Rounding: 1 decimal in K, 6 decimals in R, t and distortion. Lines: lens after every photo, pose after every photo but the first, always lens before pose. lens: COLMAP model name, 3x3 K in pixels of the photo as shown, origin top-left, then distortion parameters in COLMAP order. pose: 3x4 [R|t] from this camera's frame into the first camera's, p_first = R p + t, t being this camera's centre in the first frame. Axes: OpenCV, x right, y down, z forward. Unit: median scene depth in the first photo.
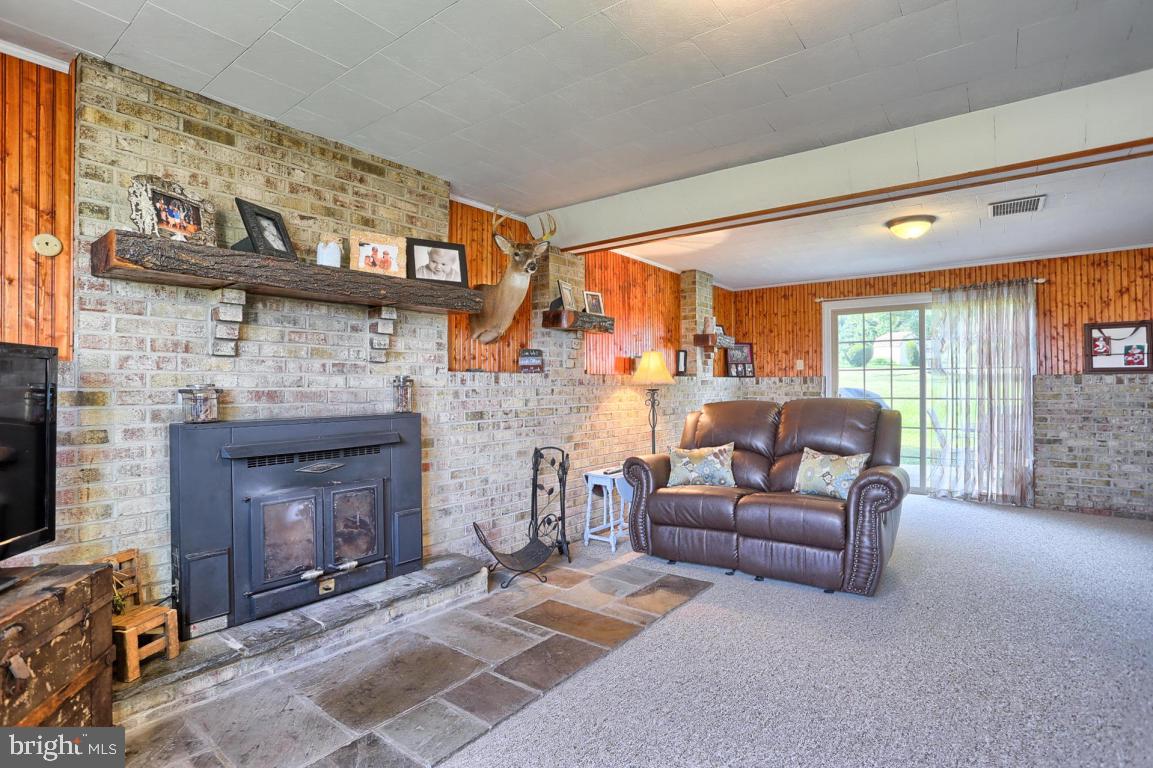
lens RADIAL K [[561.5, 0, 568.8], [0, 561.5, 385.1], [0, 0, 1]] dist [-0.066250, 0.024742]
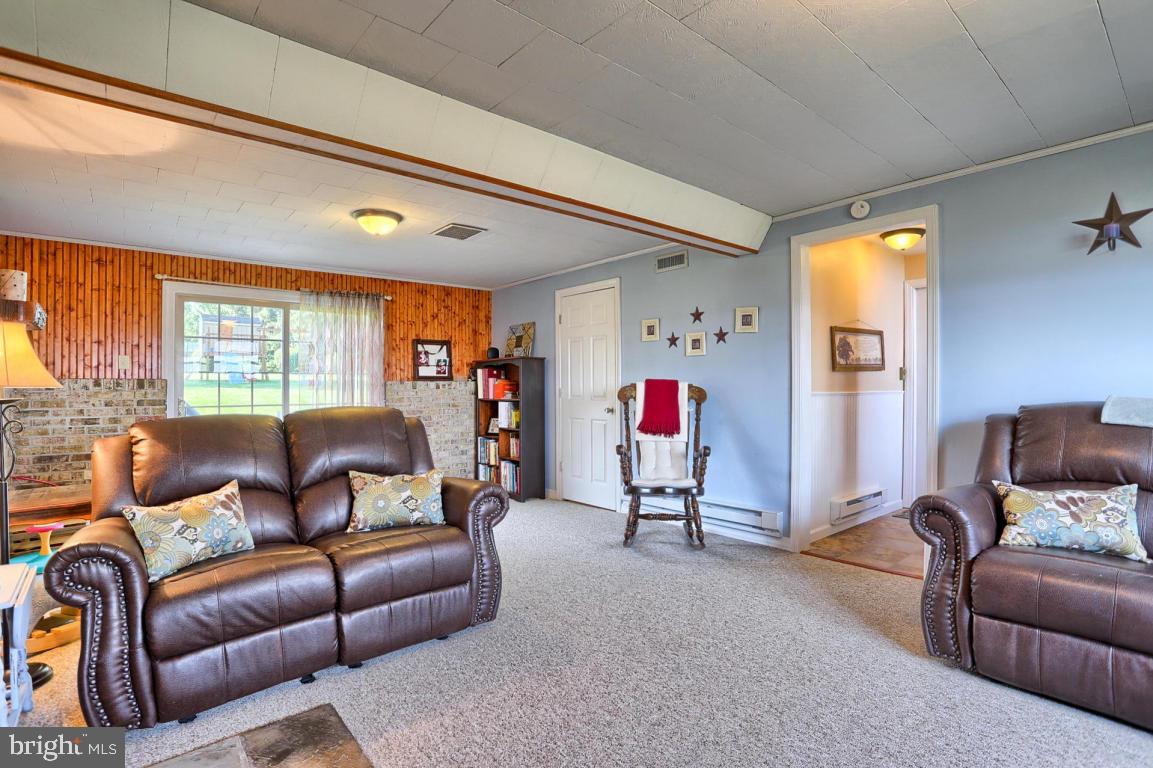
lens RADIAL K [[561.5, 0, 577.3], [0, 561.5, 382.6], [0, 0, 1]] dist [-0.066250, 0.024742]
pose [[0.201146, 0.010699, 0.979503, -0.196246], [0.003463, 0.999926, -0.011633, -0.000573], [-0.979555, 0.005732, 0.201094, 0.394001]]
